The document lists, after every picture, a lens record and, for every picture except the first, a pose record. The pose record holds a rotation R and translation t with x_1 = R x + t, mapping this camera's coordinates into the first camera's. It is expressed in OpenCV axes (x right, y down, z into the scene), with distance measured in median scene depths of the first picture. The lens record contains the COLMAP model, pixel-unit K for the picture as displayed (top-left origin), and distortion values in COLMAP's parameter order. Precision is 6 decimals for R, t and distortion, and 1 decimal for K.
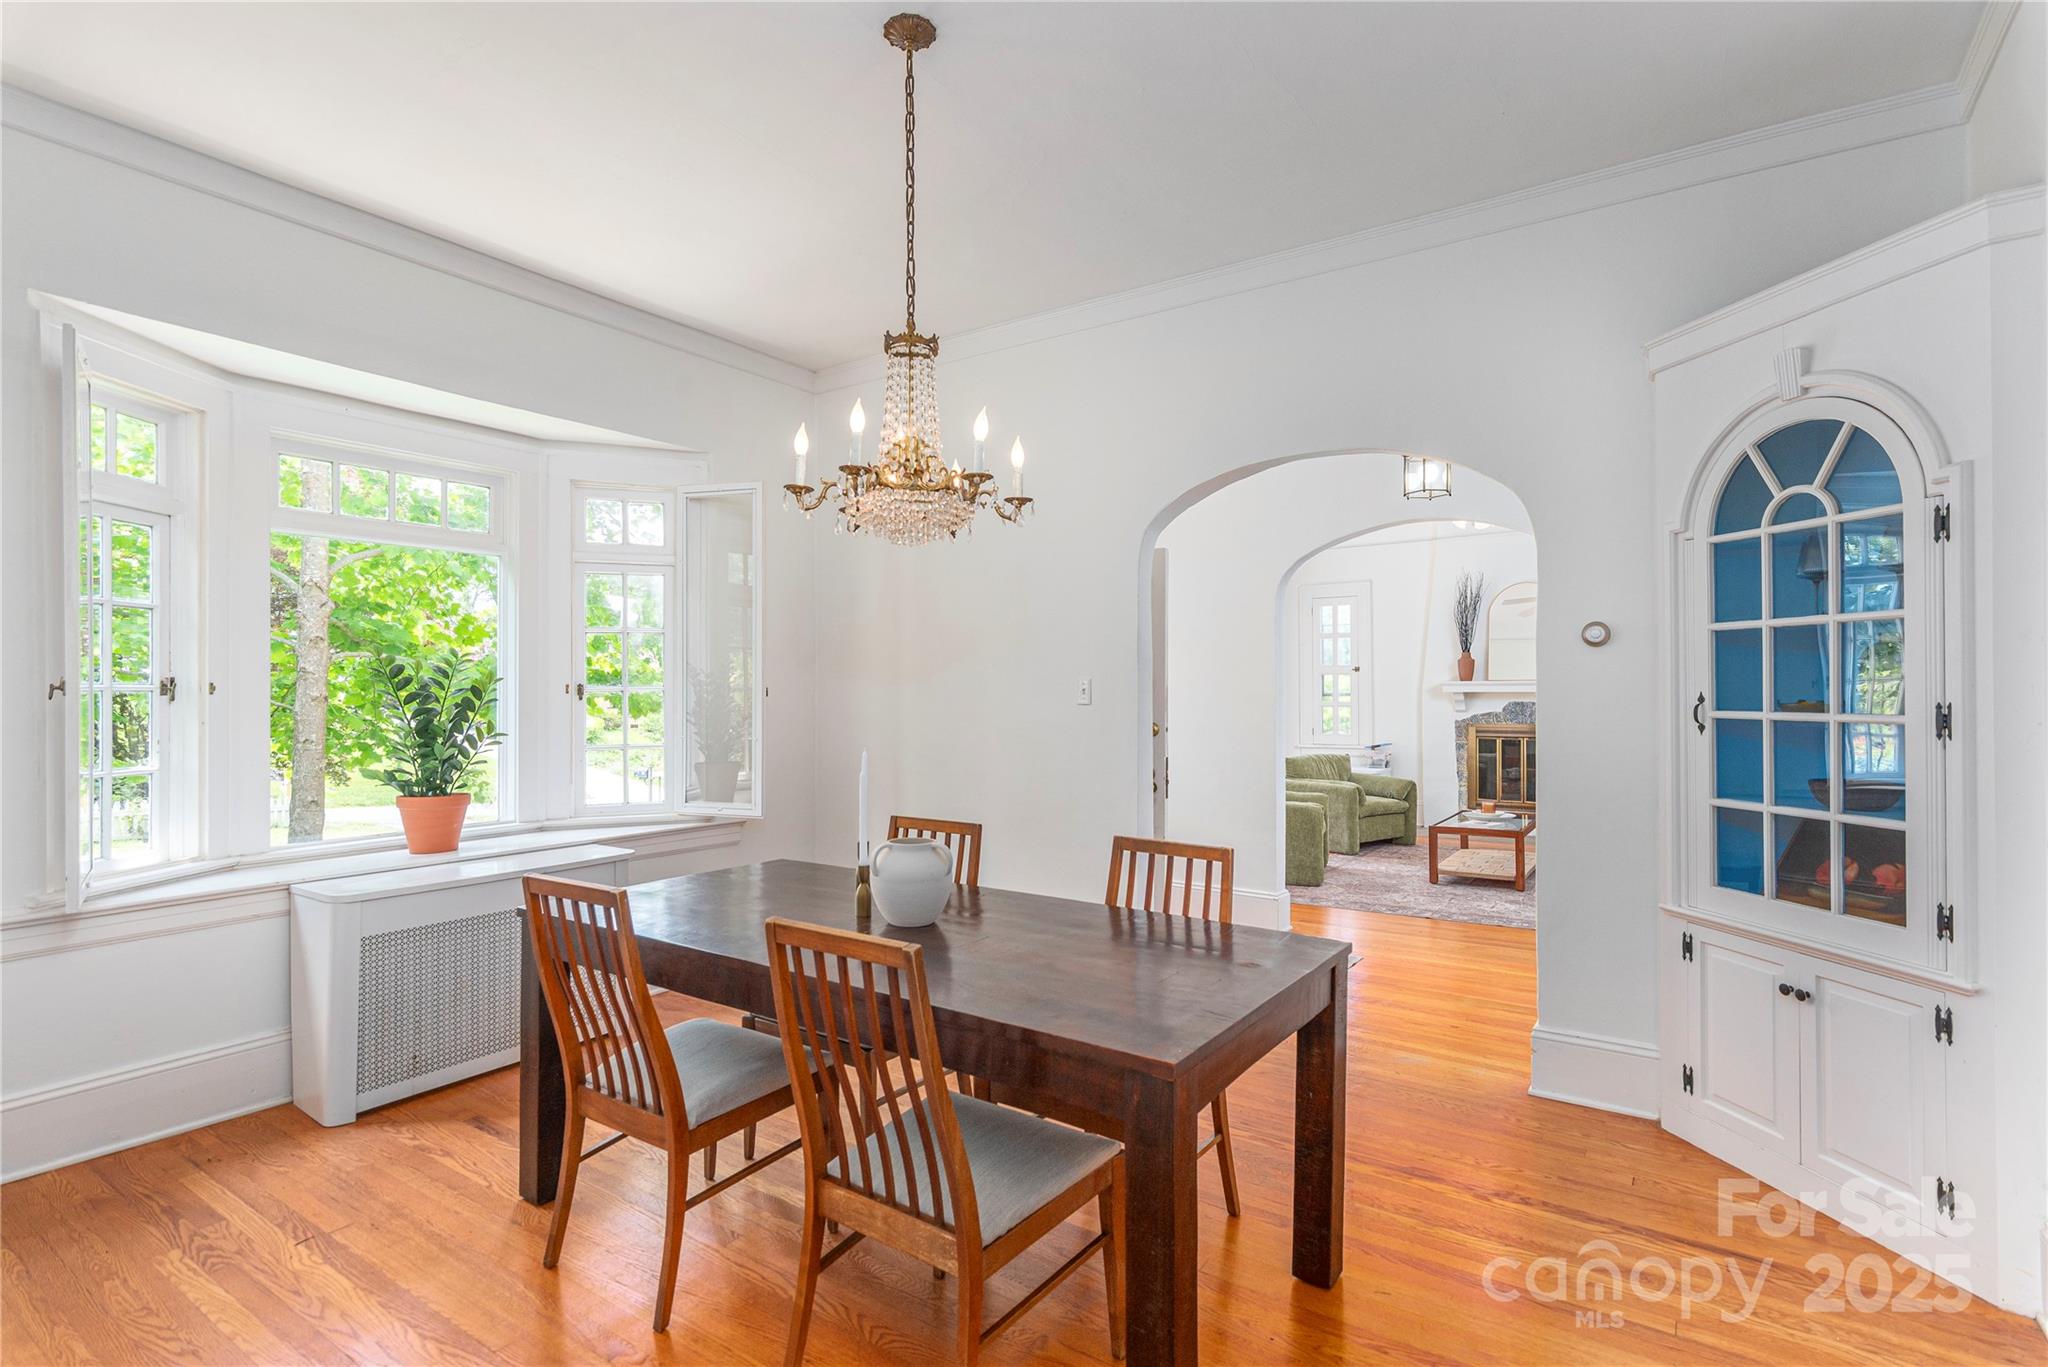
lens RADIAL K [[1008.8, 0, 1038.8], [0, 1008.8, 688.8], [0, 0, 1]] dist [0.007887, -0.000787]
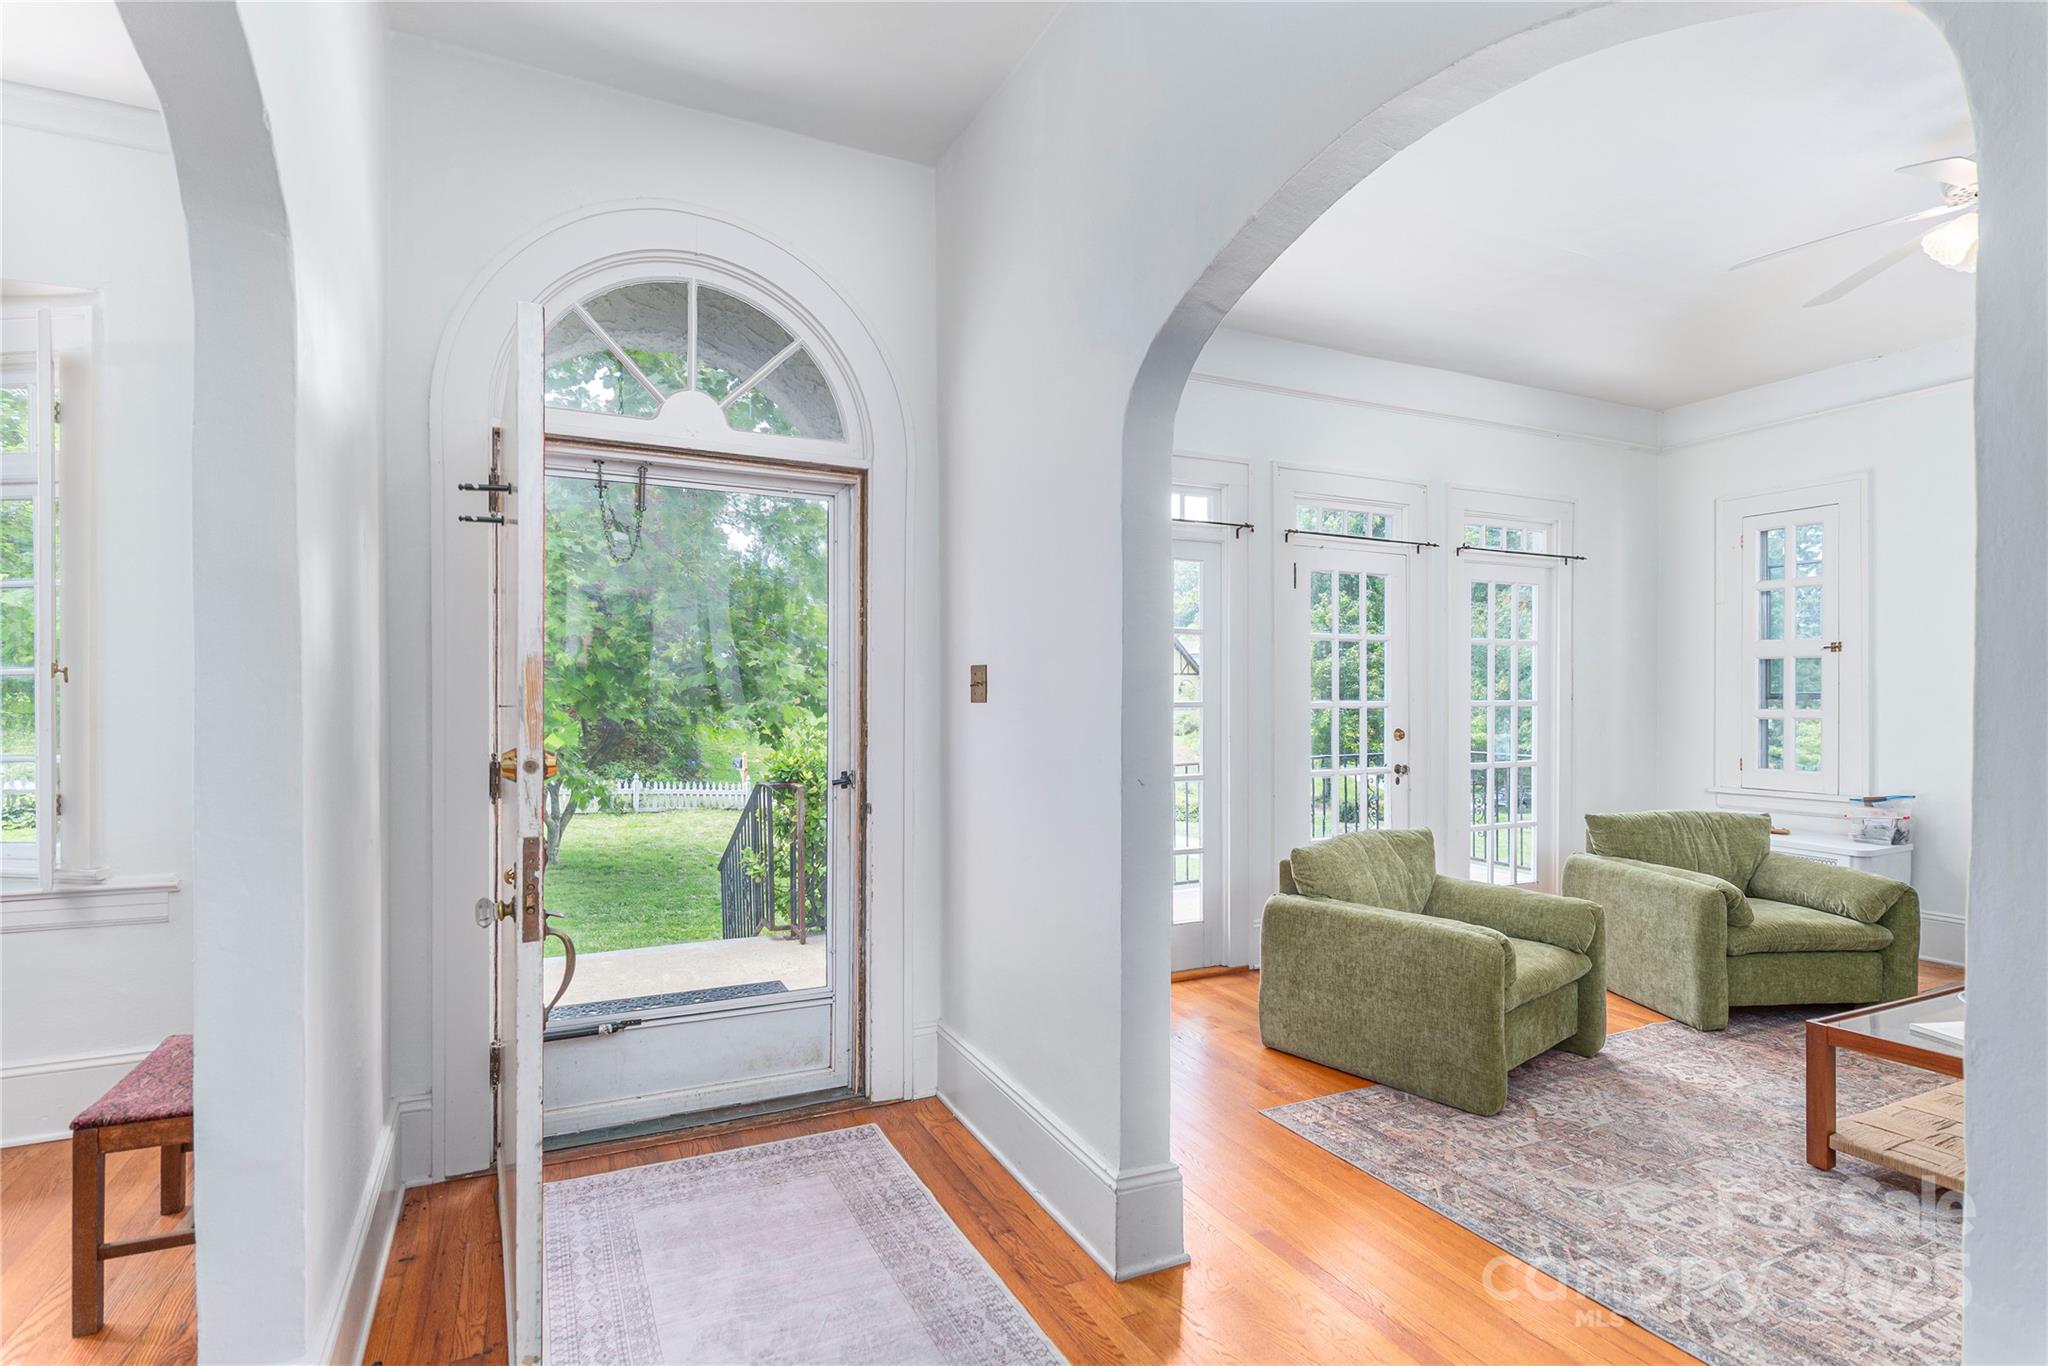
lens RADIAL K [[1008.8, 0, 1012.6], [0, 1008.8, 701.5], [0, 0, 1]] dist [0.007887, -0.000787]
pose [[0.853782, 0.009062, -0.520552, 0.247765], [-0.002720, 0.999912, 0.012946, 0.003295], [0.520624, -0.009637, 0.853732, 0.374850]]
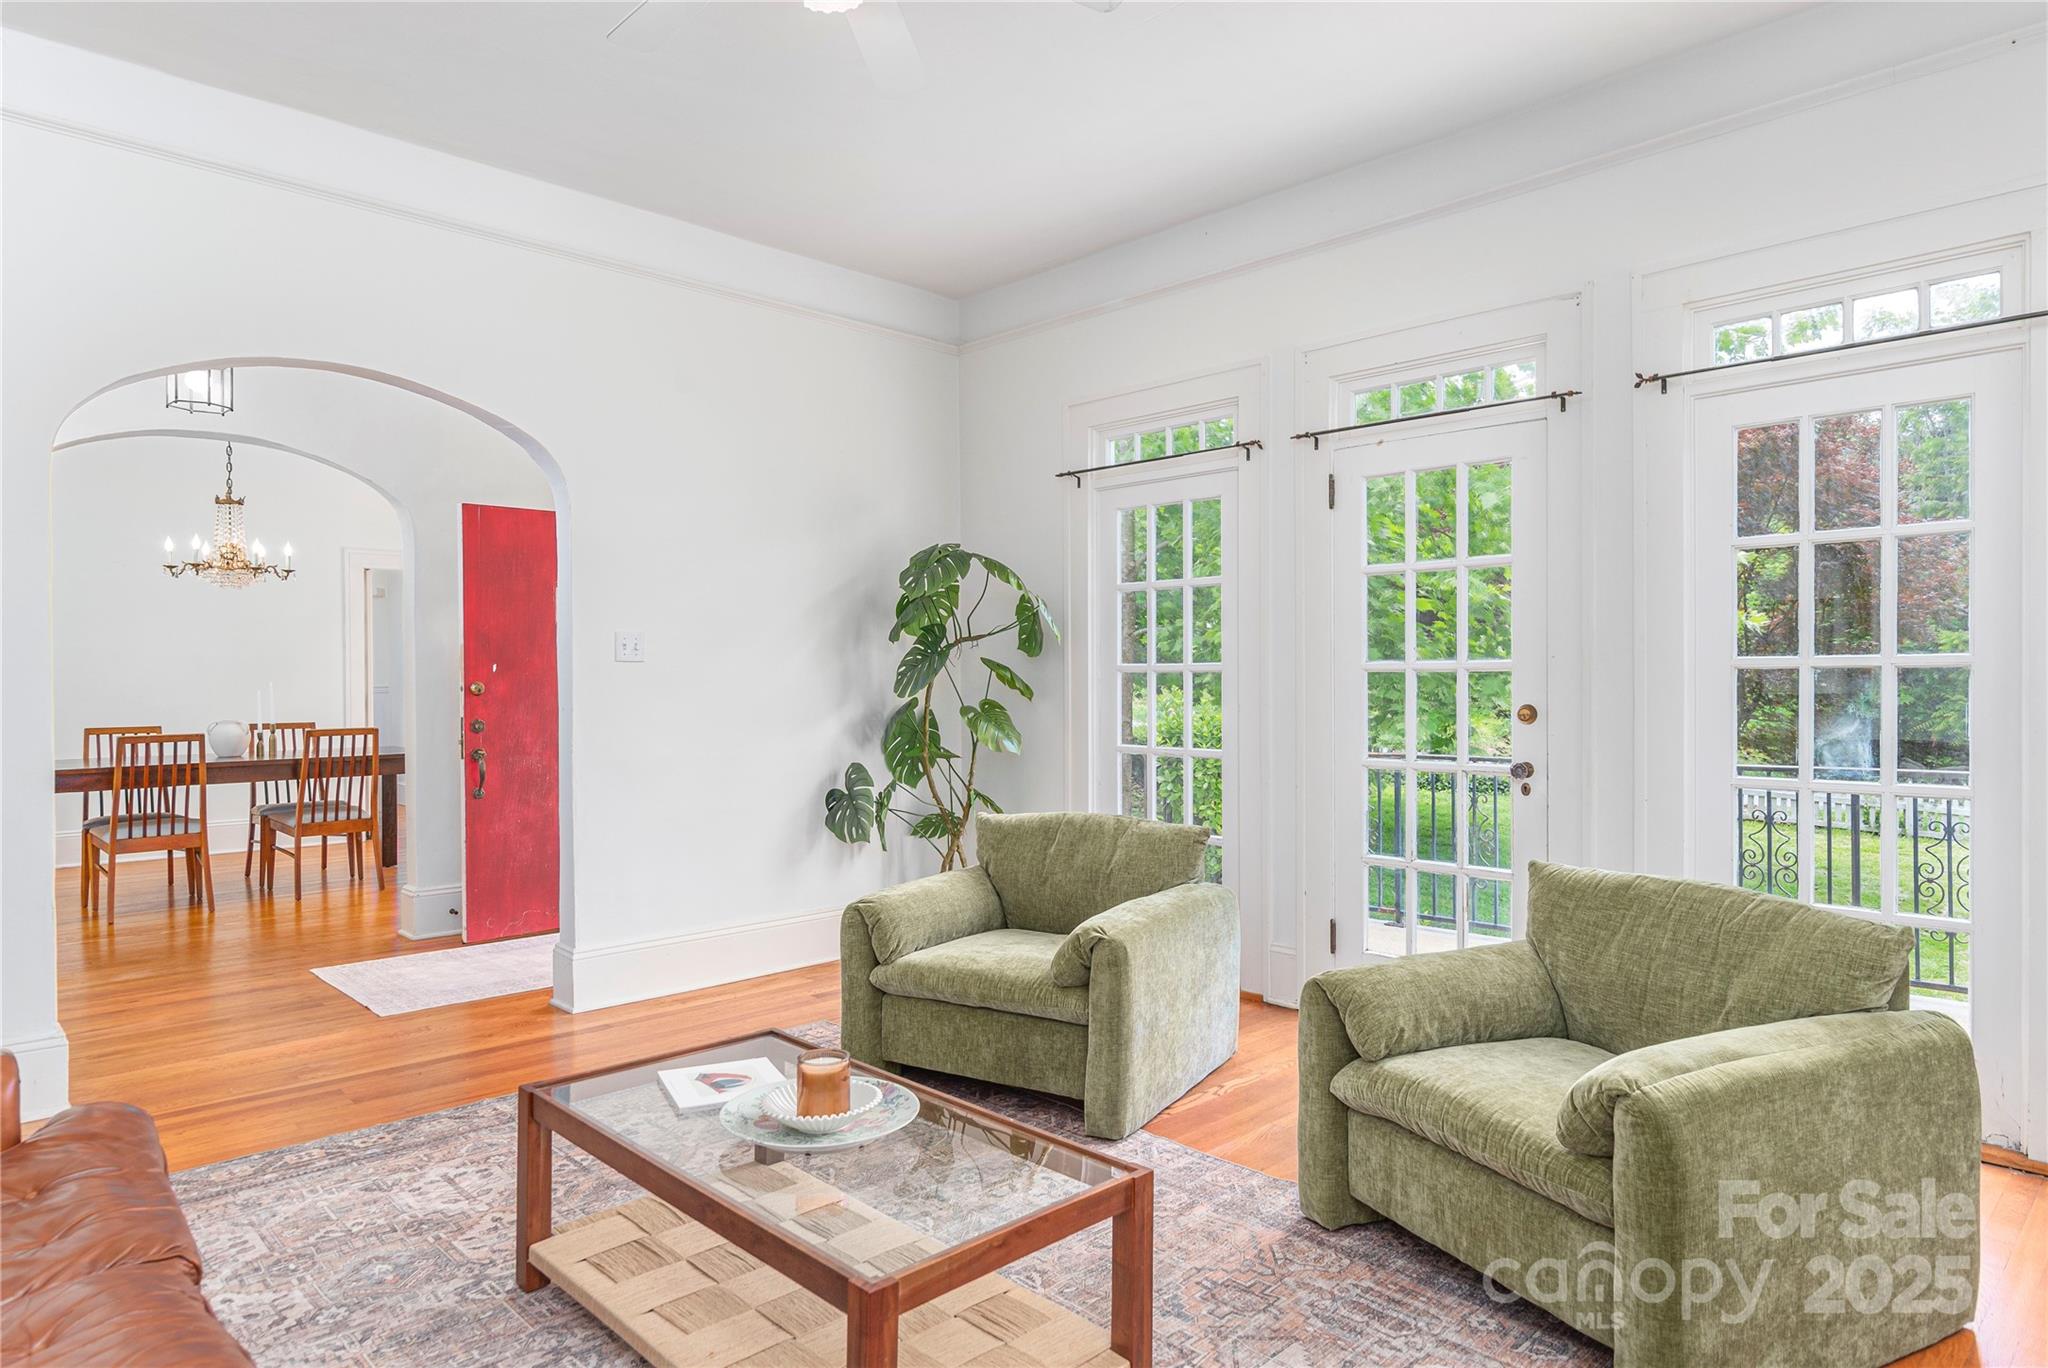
lens RADIAL K [[1238.5, 0, 1017.9], [0, 1238.5, 686.4], [0, 0, 1]] dist [0.050062, 0.001209]
pose [[-0.223395, 0.010544, -0.974671, 0.597565], [0.008318, 0.999926, 0.008910, 0.013158], [0.974692, -0.006116, -0.223466, 0.899891]]
